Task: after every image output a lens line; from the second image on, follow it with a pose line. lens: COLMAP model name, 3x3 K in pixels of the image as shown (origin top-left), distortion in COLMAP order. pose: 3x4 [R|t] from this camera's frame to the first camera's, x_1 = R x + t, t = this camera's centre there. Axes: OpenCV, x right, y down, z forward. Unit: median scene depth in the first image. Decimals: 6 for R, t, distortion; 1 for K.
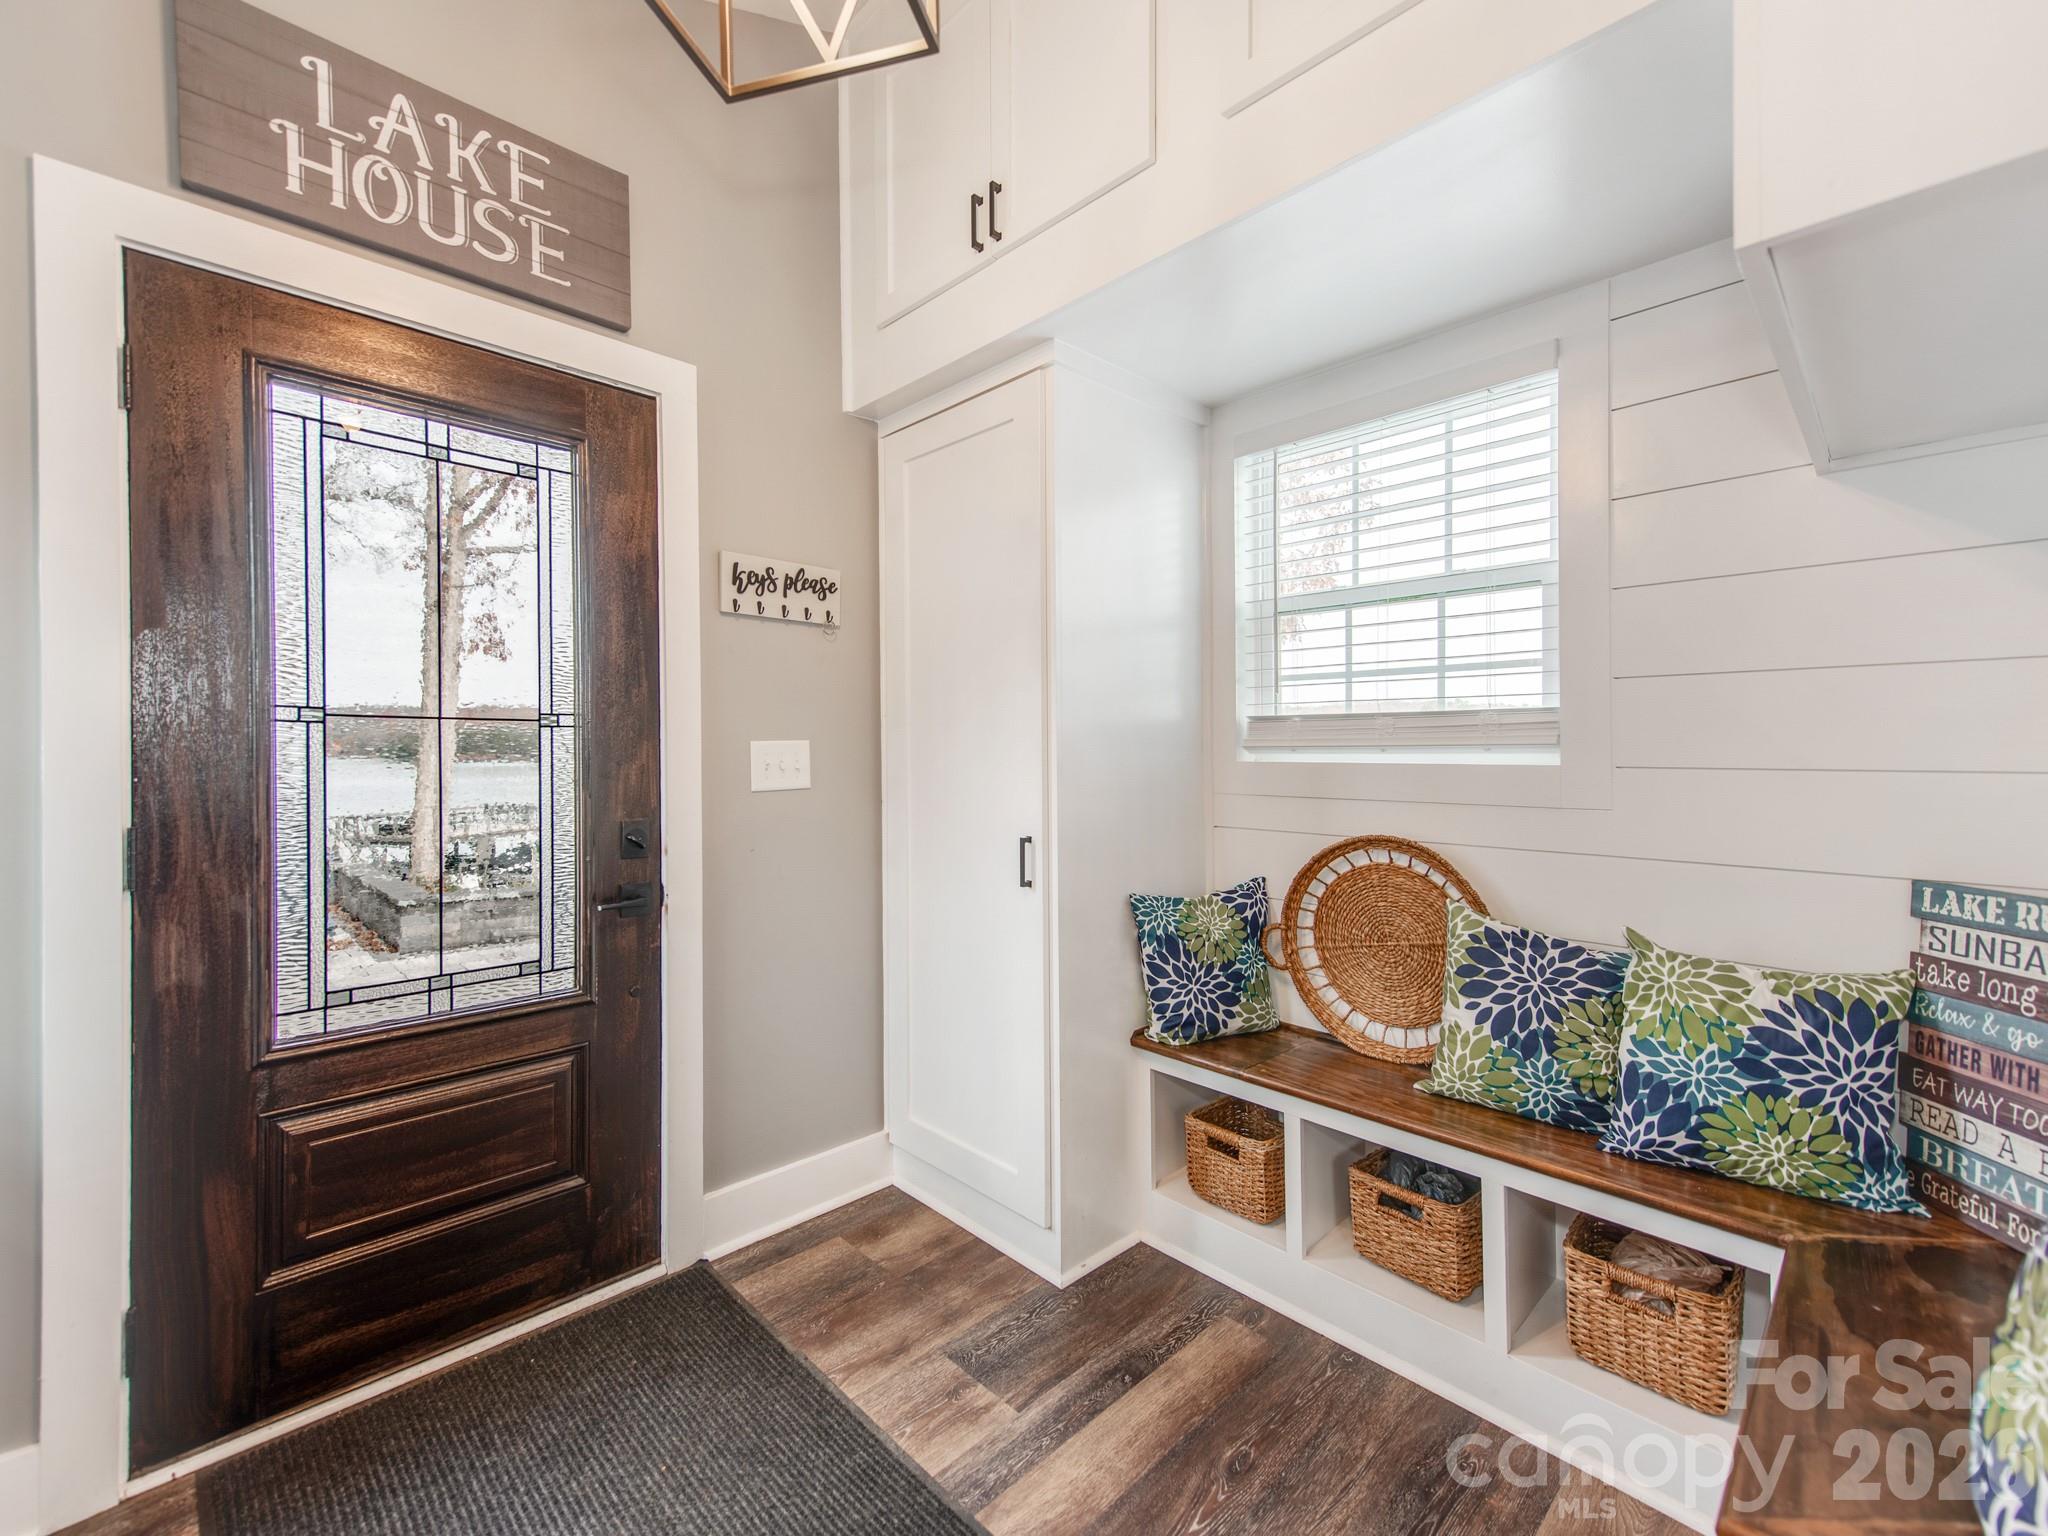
lens RADIAL K [[852.1, 0, 976.0], [0, 852.1, 765.0], [0, 0, 1]] dist [0.012059, -0.000741]
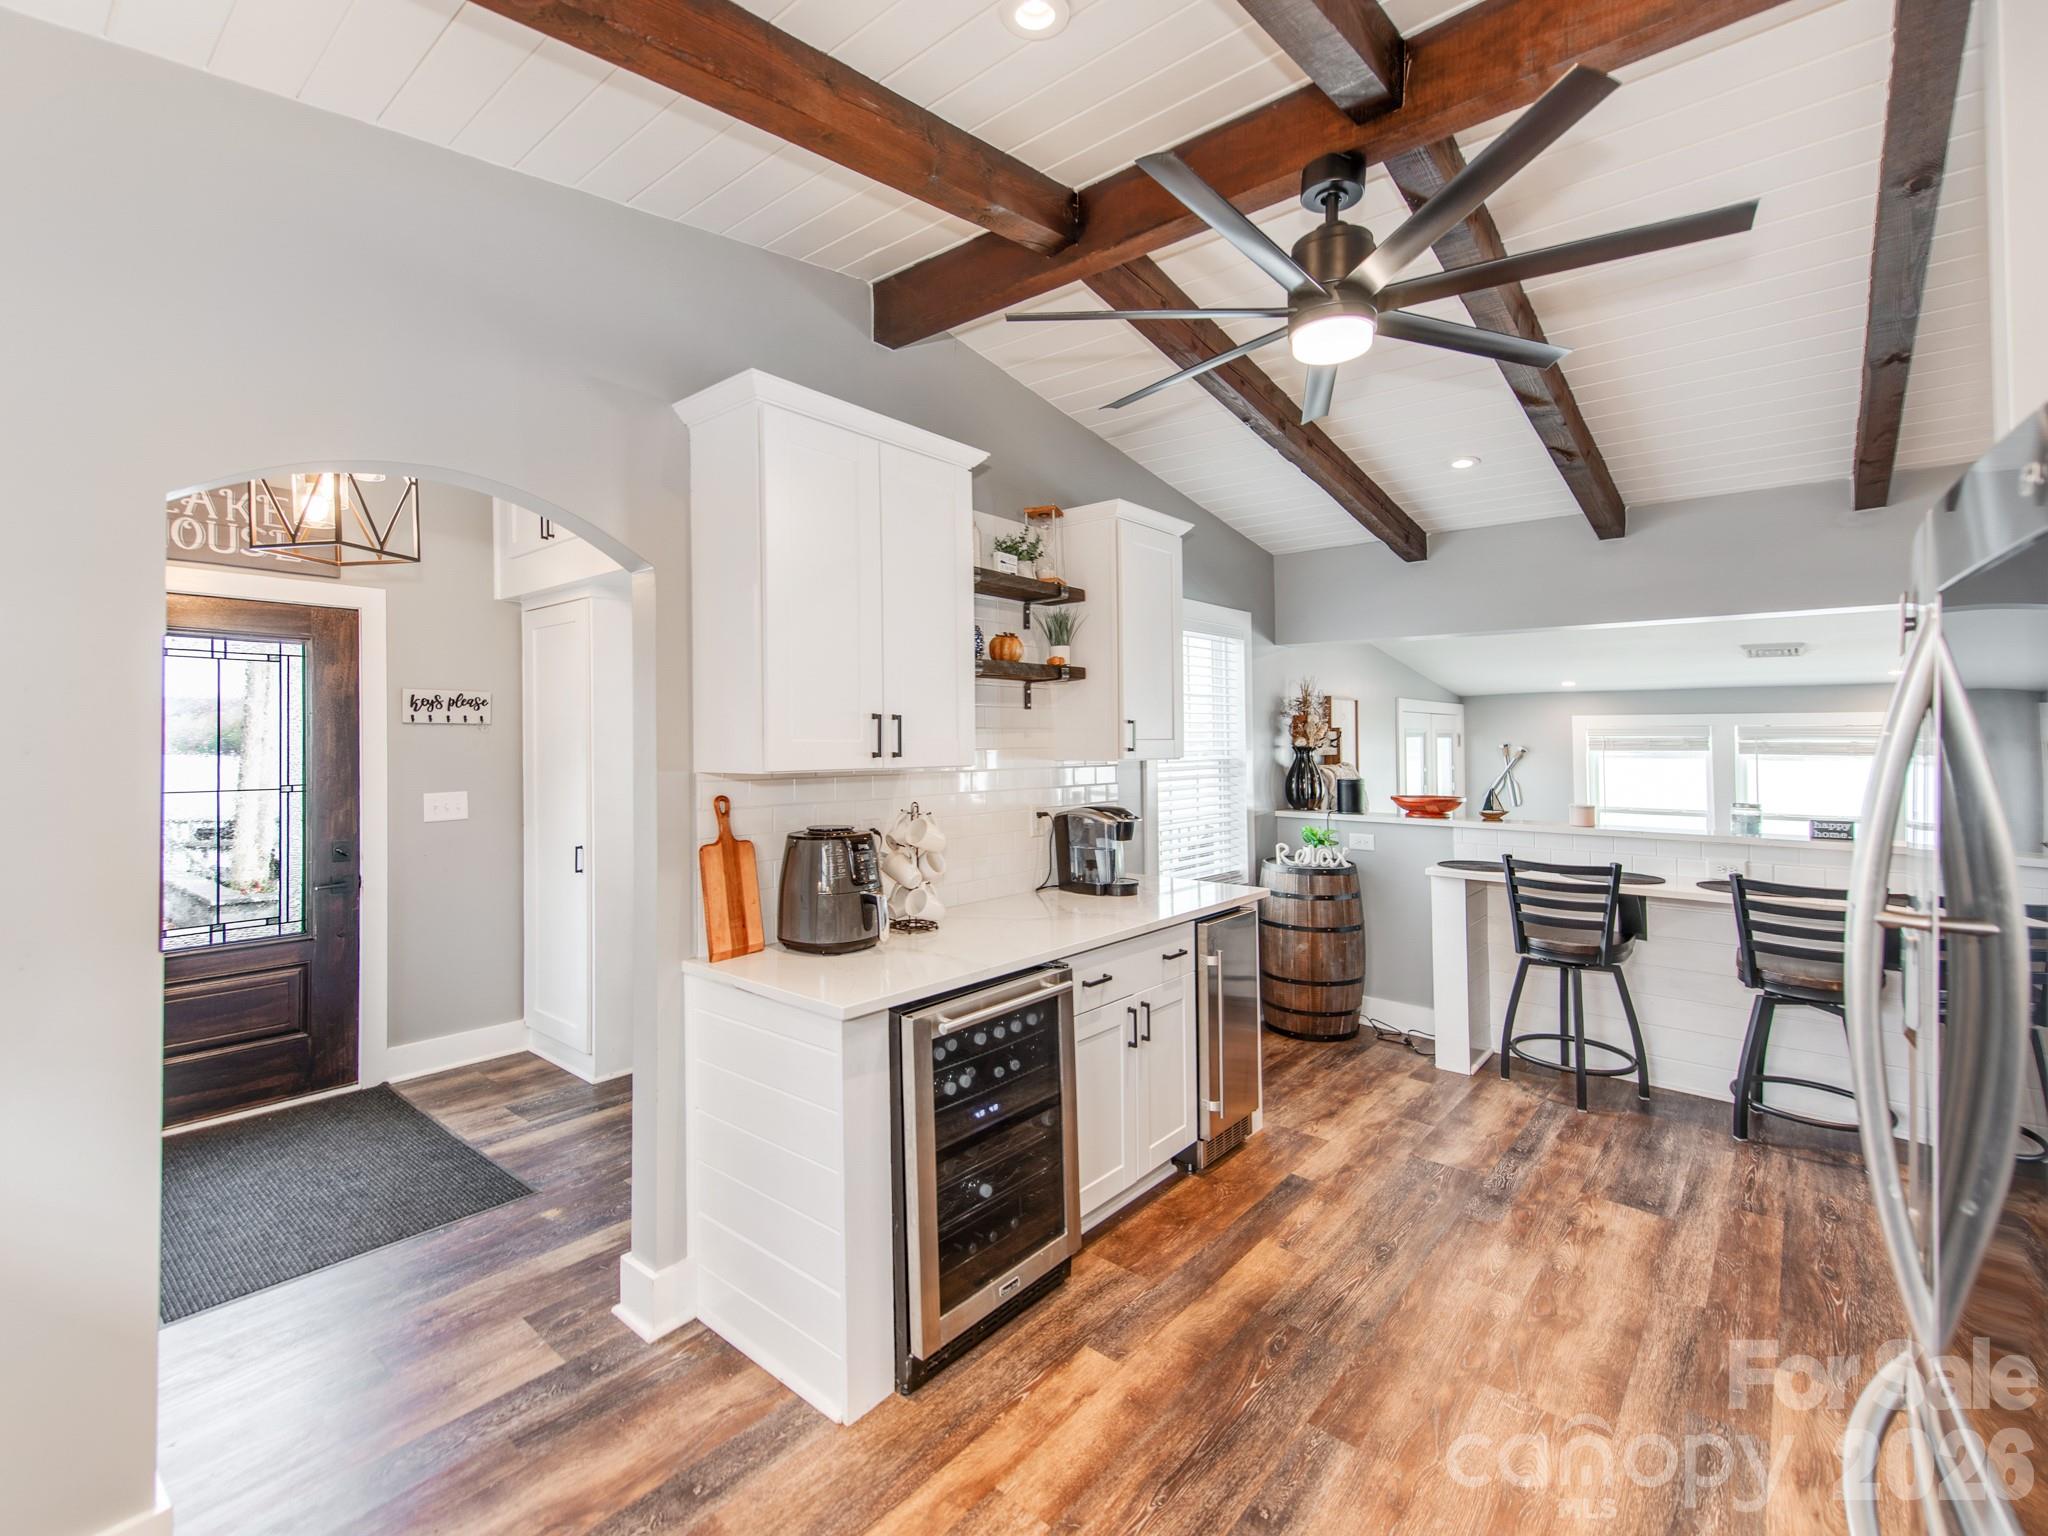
lens RADIAL K [[852.1, 0, 1014.2], [0, 852.1, 752.5], [0, 0, 1]] dist [0.012059, -0.000741]
pose [[0.987530, 0.009568, 0.157143, 0.767147], [-0.009413, 0.999954, -0.001731, -0.139887], [-0.157152, 0.000230, 0.987574, -1.094274]]
